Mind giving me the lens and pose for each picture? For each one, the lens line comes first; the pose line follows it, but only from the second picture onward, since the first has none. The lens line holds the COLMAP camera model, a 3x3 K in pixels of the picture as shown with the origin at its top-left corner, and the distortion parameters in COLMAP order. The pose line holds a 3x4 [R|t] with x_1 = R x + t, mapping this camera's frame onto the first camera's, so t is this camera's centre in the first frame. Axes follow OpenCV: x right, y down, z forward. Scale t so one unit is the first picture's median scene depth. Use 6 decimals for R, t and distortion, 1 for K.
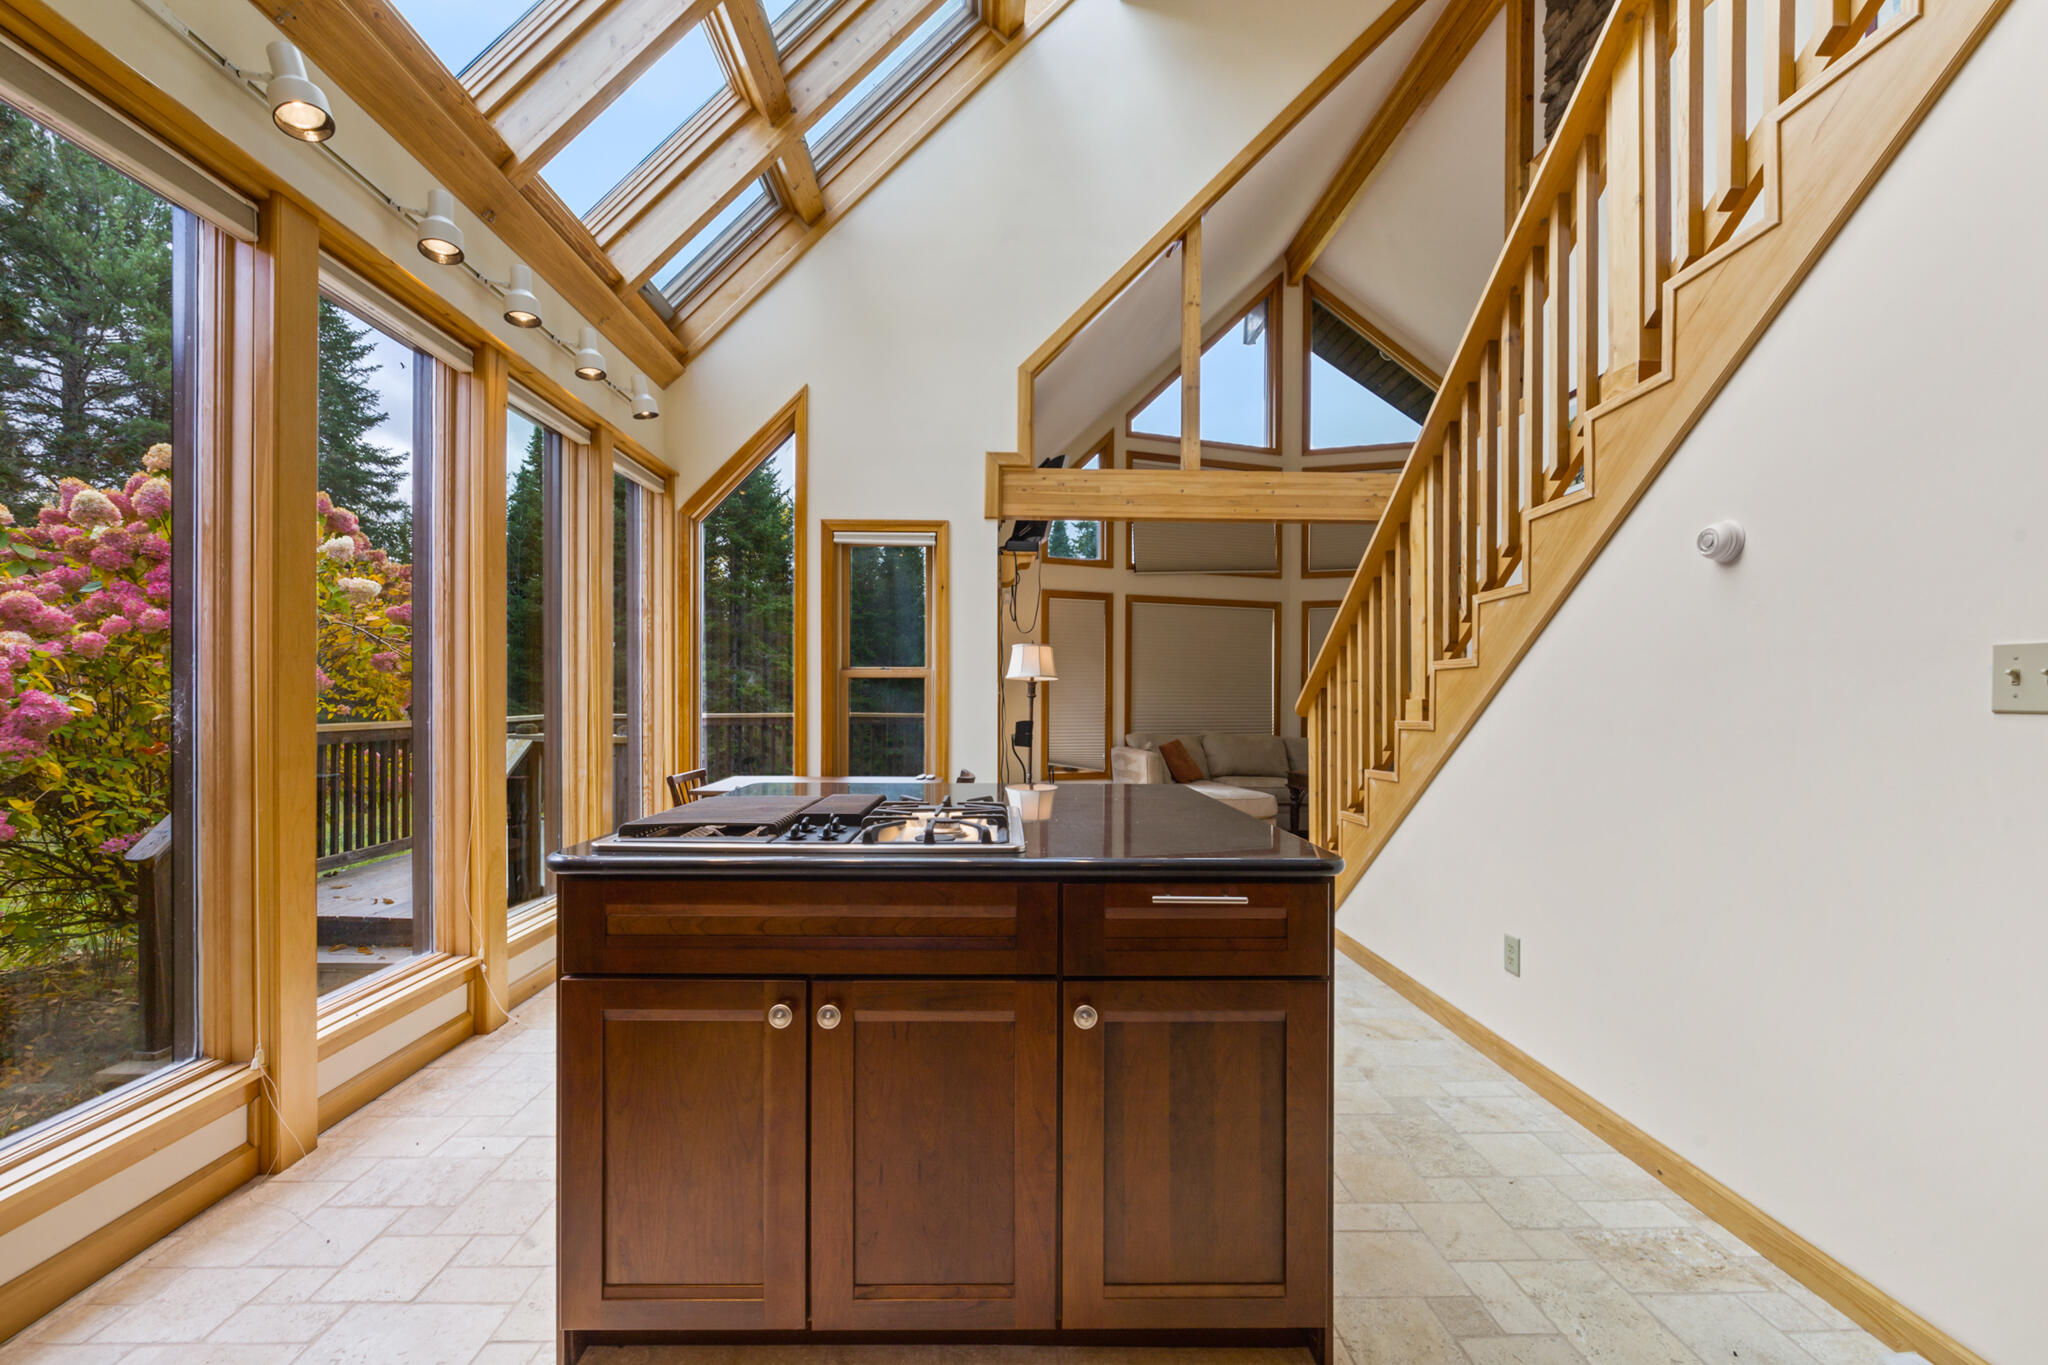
lens RADIAL K [[840.7, 0, 1021.7], [0, 840.7, 698.3], [0, 0, 1]] dist [0.002101, 0.000051]
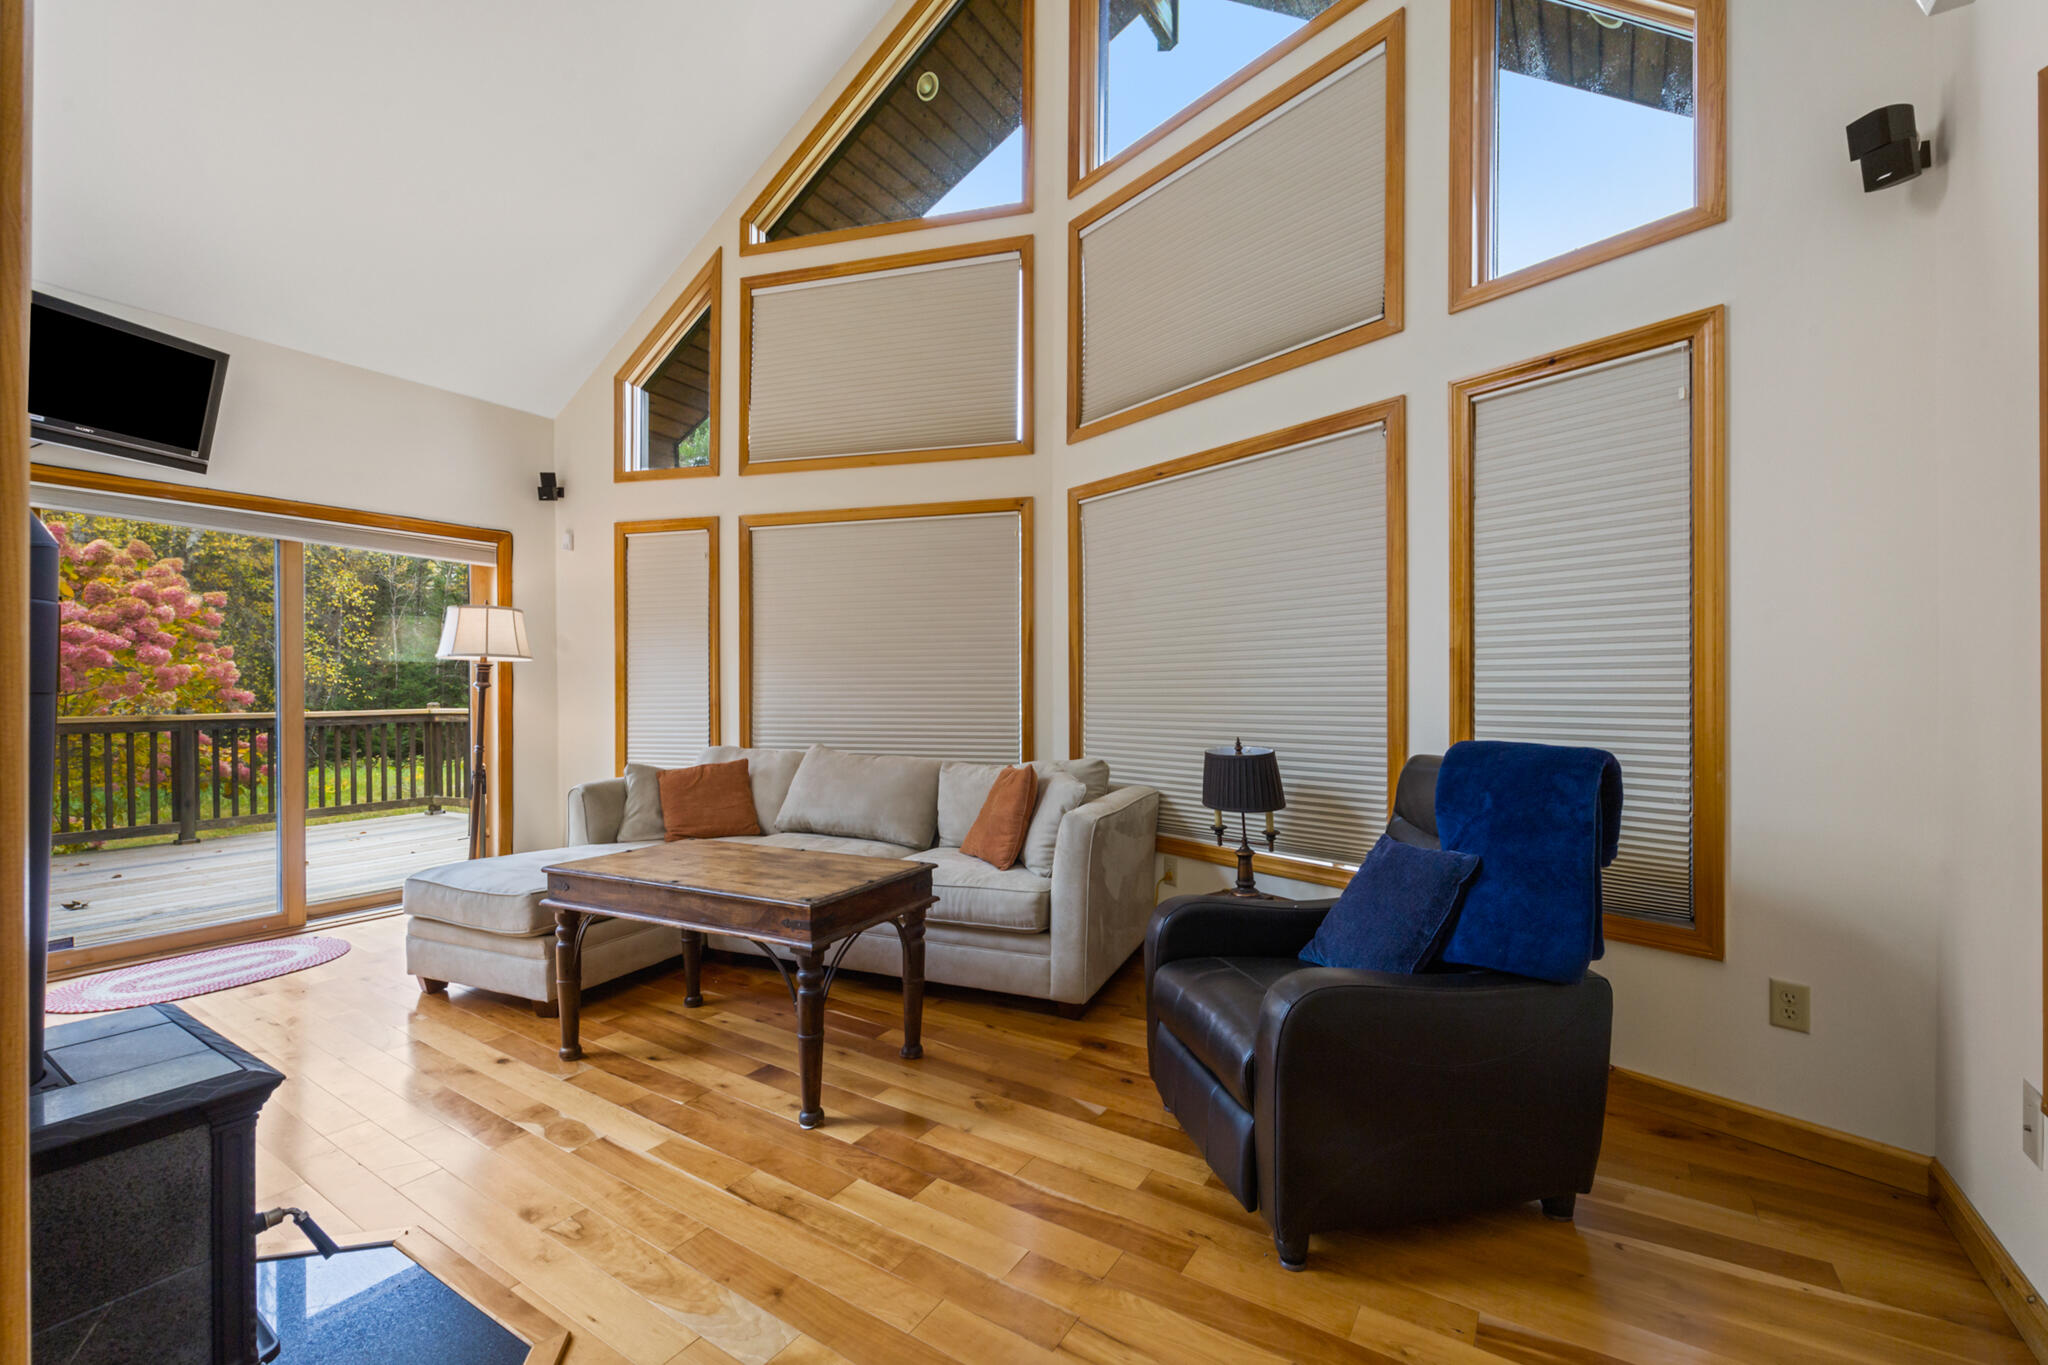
lens RADIAL K [[840.7, 0, 1039.6], [0, 840.7, 688.9], [0, 0, 1]] dist [0.002101, 0.000051]
pose [[0.826226, -0.005421, -0.563313, 0.657307], [0.007525, 0.999971, 0.001415, 0.001788], [0.563289, -0.005408, 0.826243, 0.637155]]
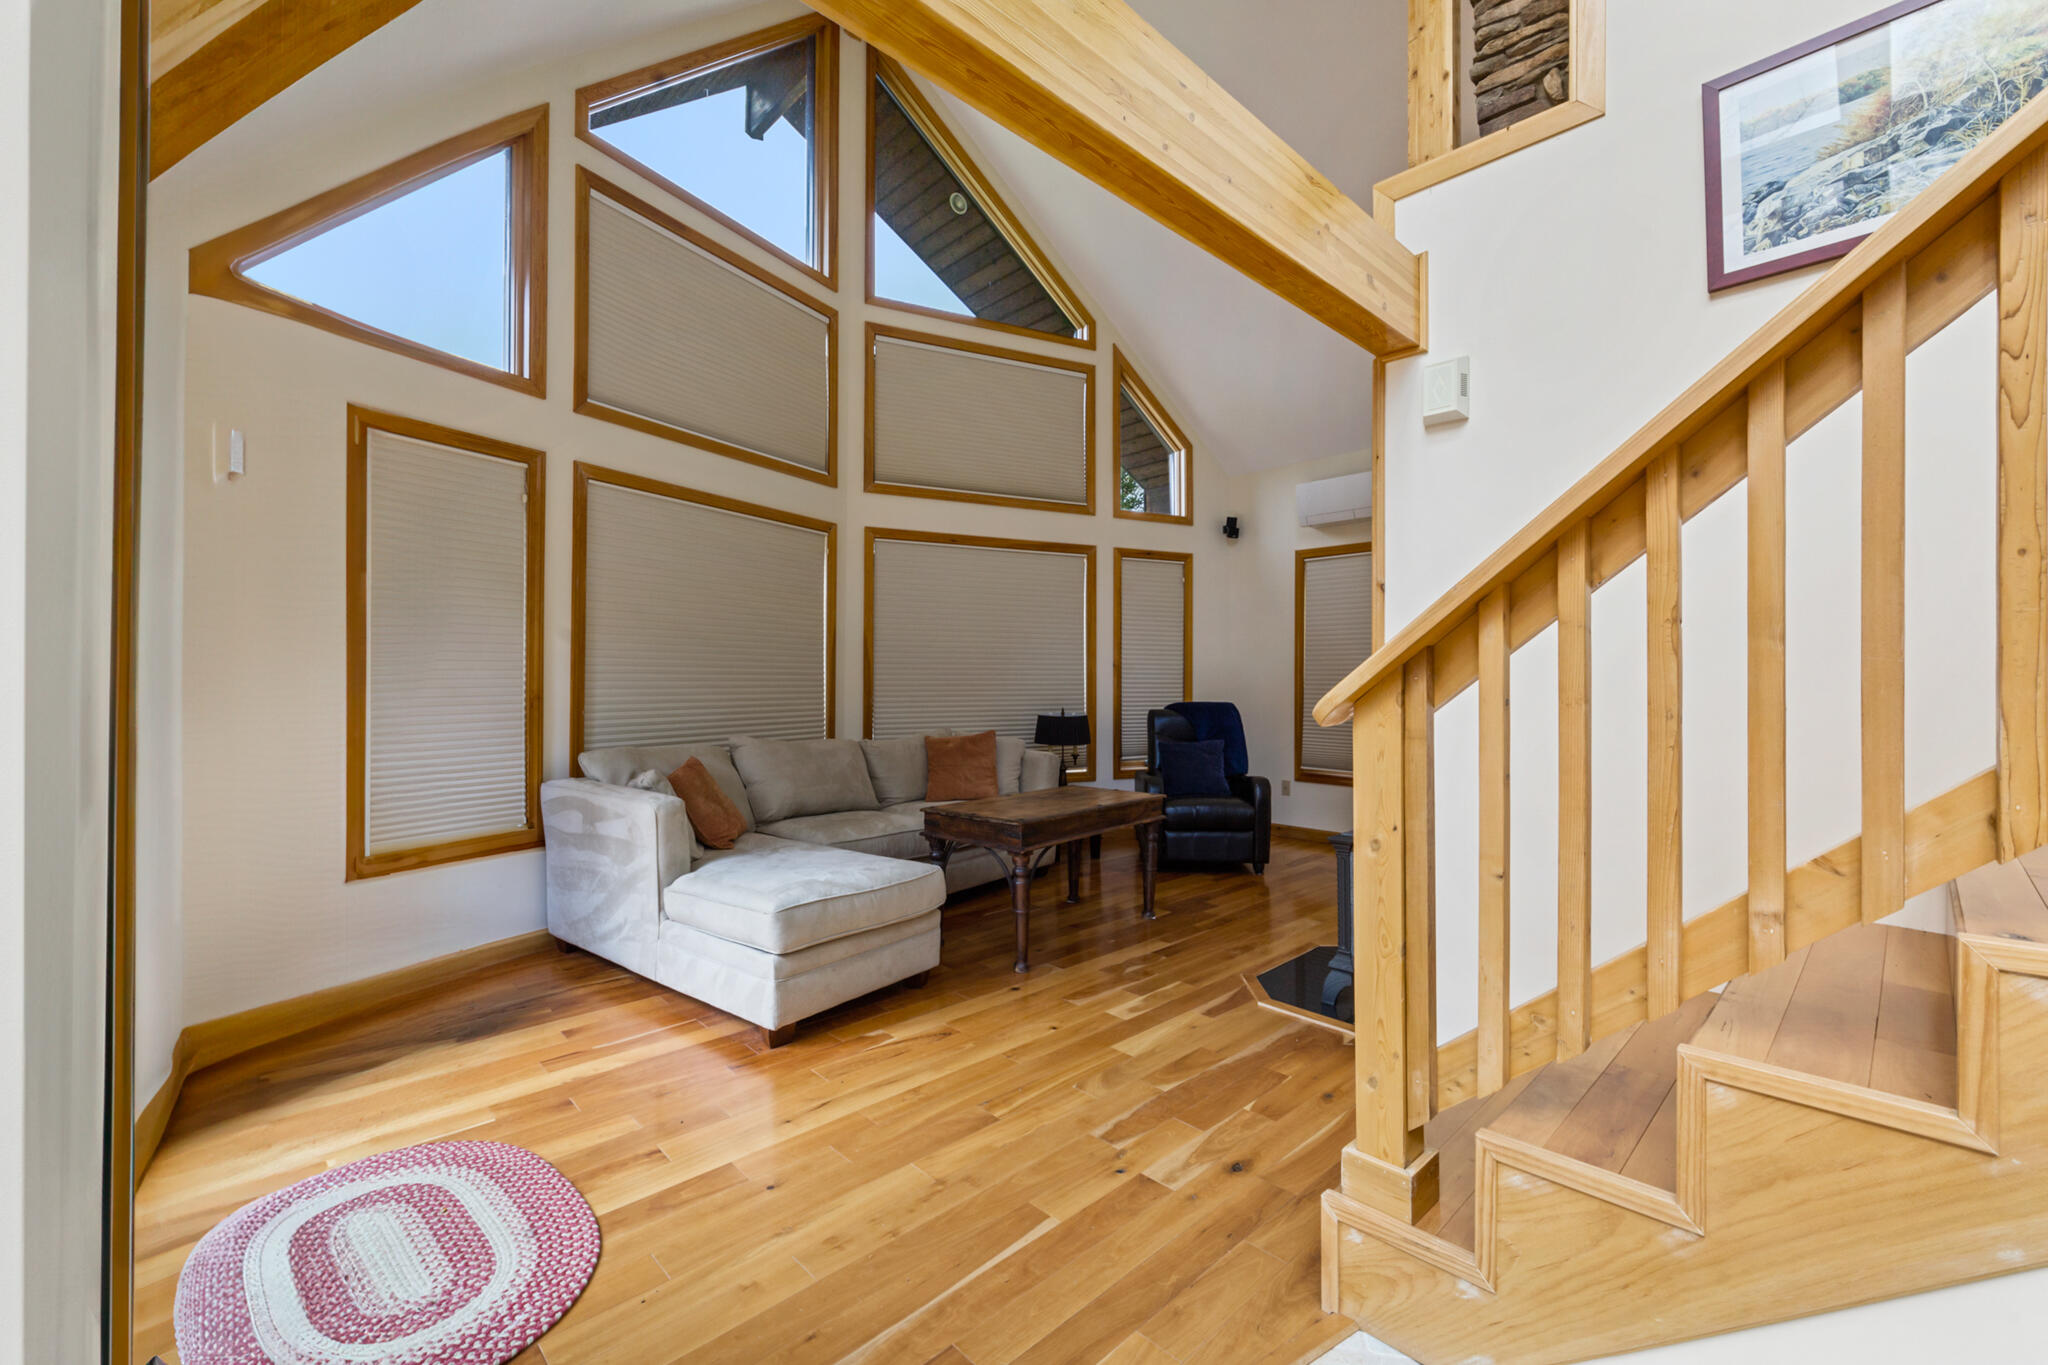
lens RADIAL K [[840.7, 0, 1019.9], [0, 840.7, 675.1], [0, 0, 1]] dist [0.002101, 0.000051]
pose [[0.756015, 0.006470, 0.654523, 0.002240], [-0.004721, 0.999979, -0.004433, 0.000576], [-0.654538, 0.000261, 0.756029, 0.479386]]
